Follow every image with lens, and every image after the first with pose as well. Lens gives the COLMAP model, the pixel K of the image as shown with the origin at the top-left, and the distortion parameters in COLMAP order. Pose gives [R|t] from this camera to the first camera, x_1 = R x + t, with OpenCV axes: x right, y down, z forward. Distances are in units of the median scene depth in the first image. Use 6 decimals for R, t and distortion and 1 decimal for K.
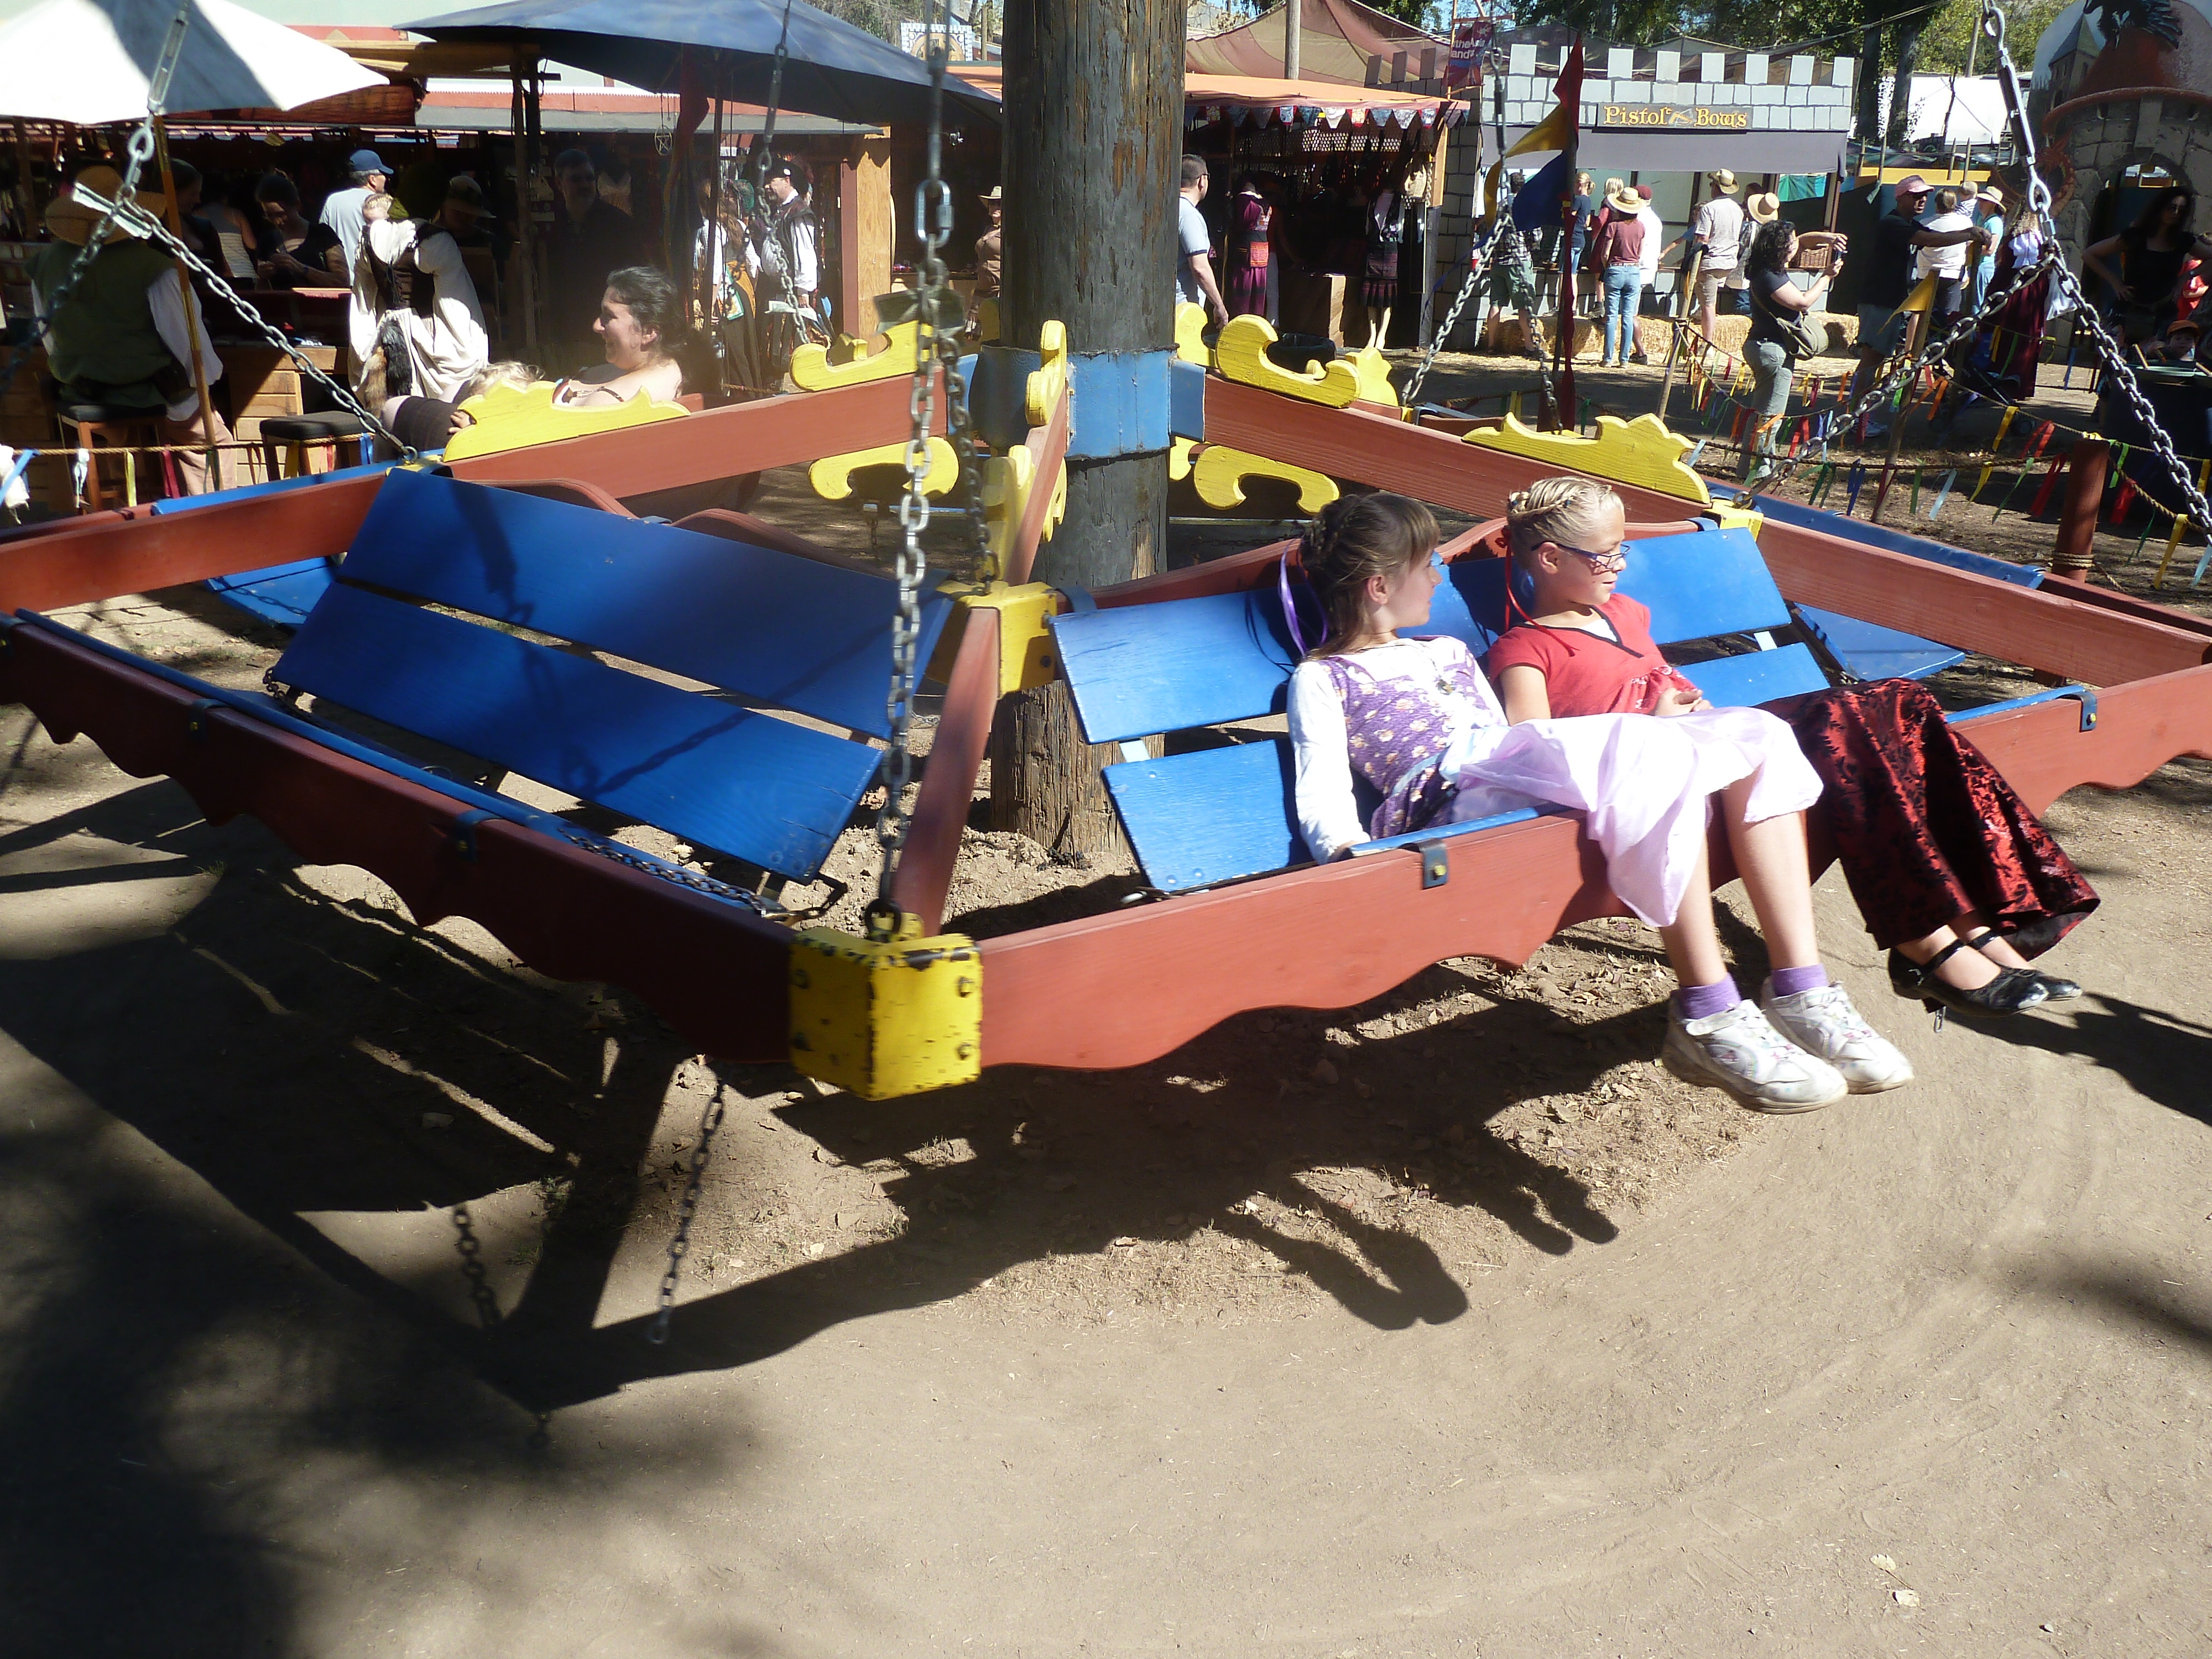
lens RADIAL K [[1861.9, 0, 1109.3], [0, 1861.9, 820.5], [0, 0, 1]] dist [-0.023087, -0.015836]
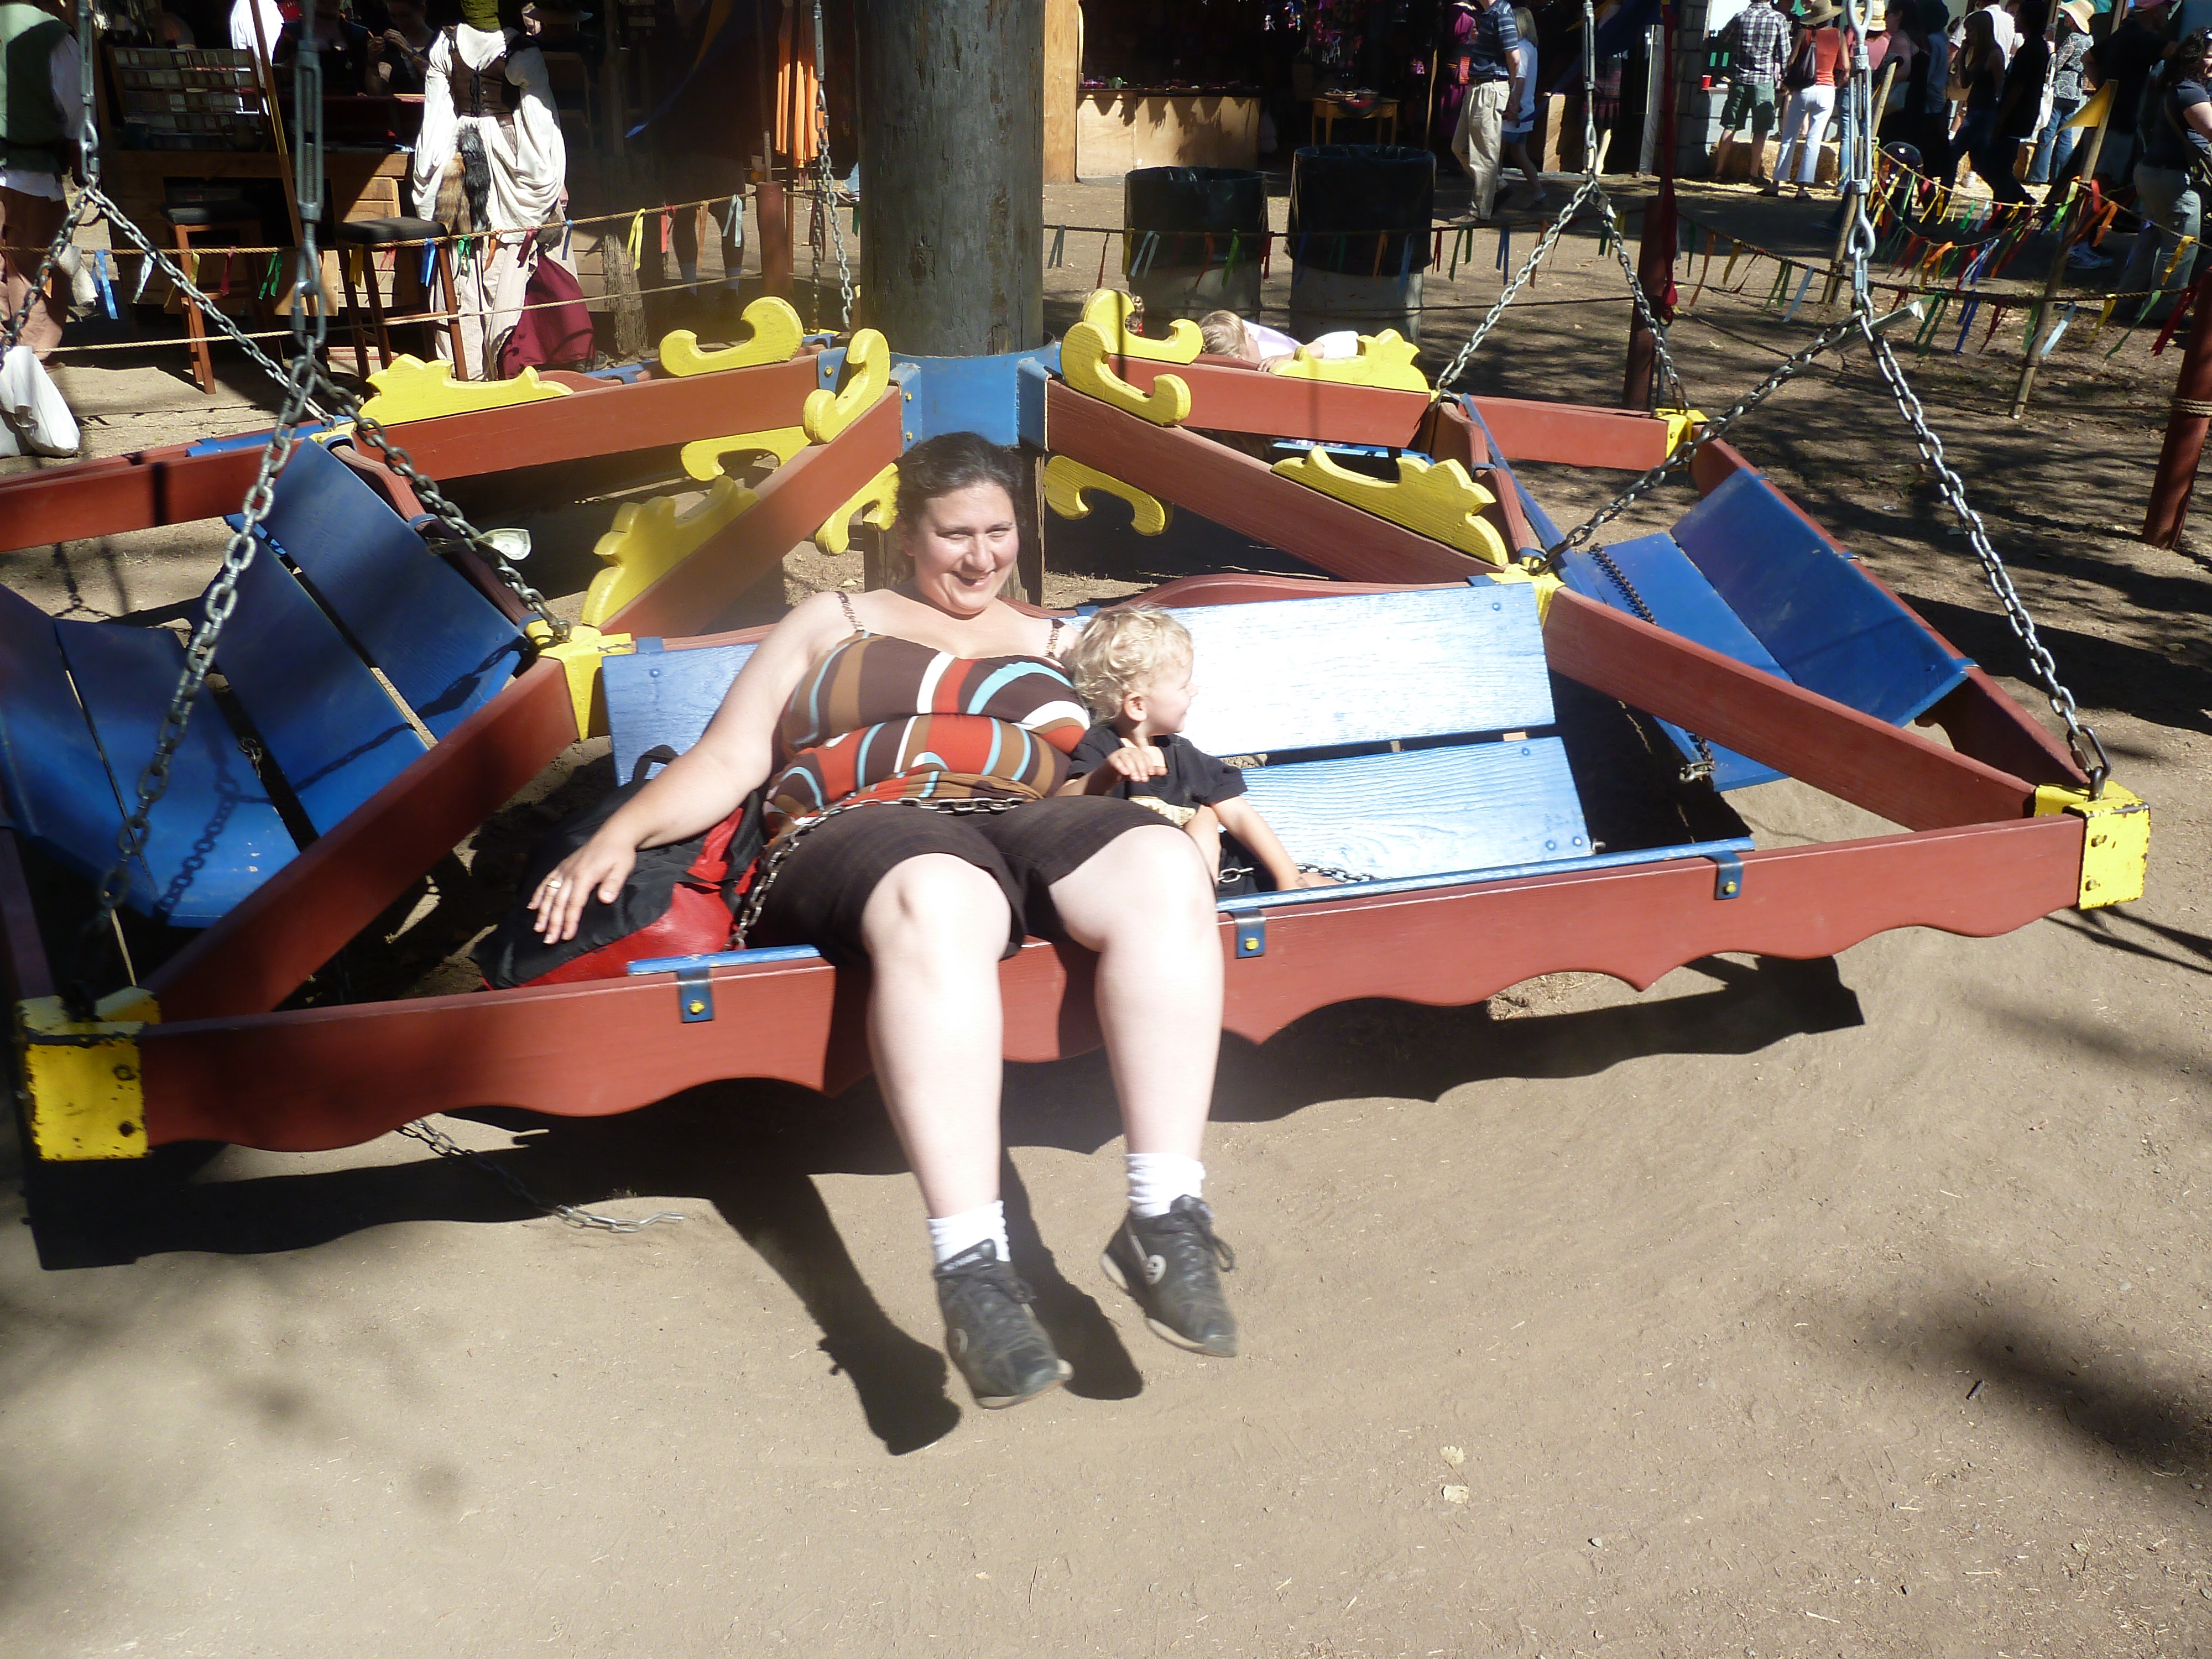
lens RADIAL K [[1861.9, 0, 1106.6], [0, 1861.9, 821.5], [0, 0, 1]] dist [-0.023087, -0.015836]
pose [[0.989309, 0.055015, -0.135058, 0.115388], [-0.043285, 0.995153, 0.088302, 0.002887], [0.139261, -0.081512, 0.986895, 0.025074]]
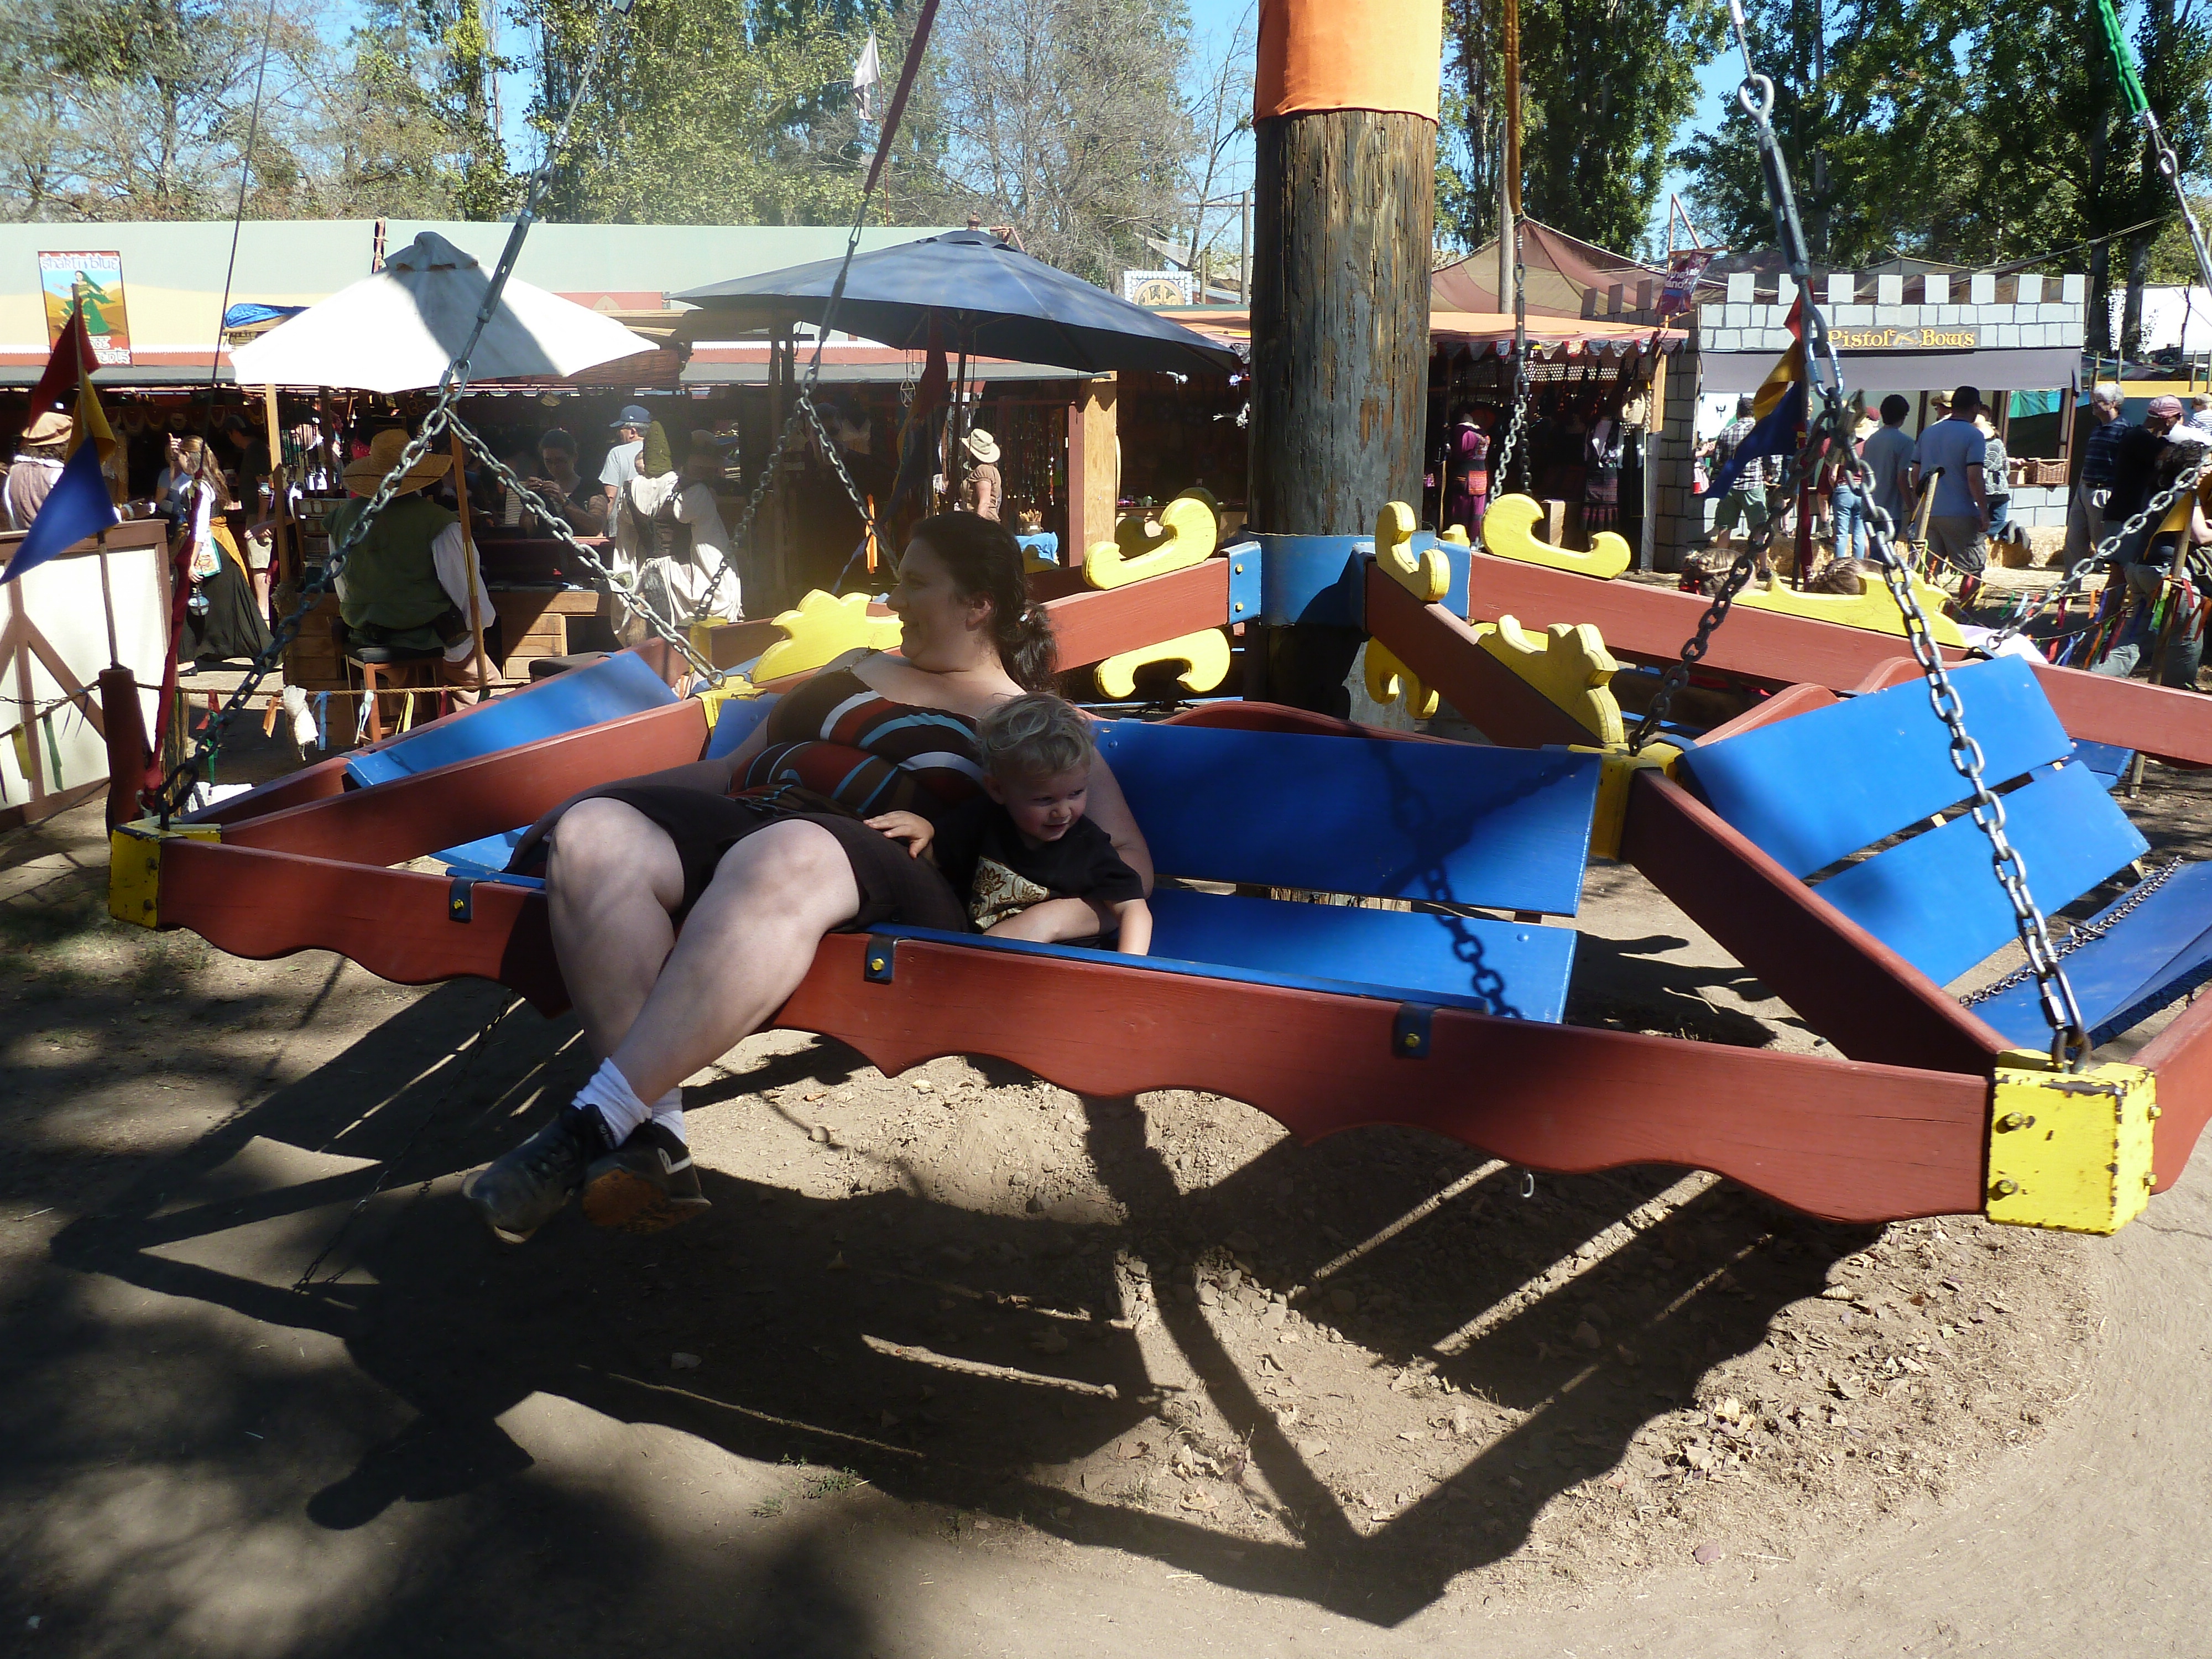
lens RADIAL K [[1861.9, 0, 1107.9], [0, 1861.9, 824.3], [0, 0, 1]] dist [-0.023087, -0.015836]
pose [[0.993460, -0.000791, -0.114175, -0.009544], [-0.012232, 0.993484, -0.113312, -0.007467], [0.113521, 0.113967, 0.986977, 0.000403]]
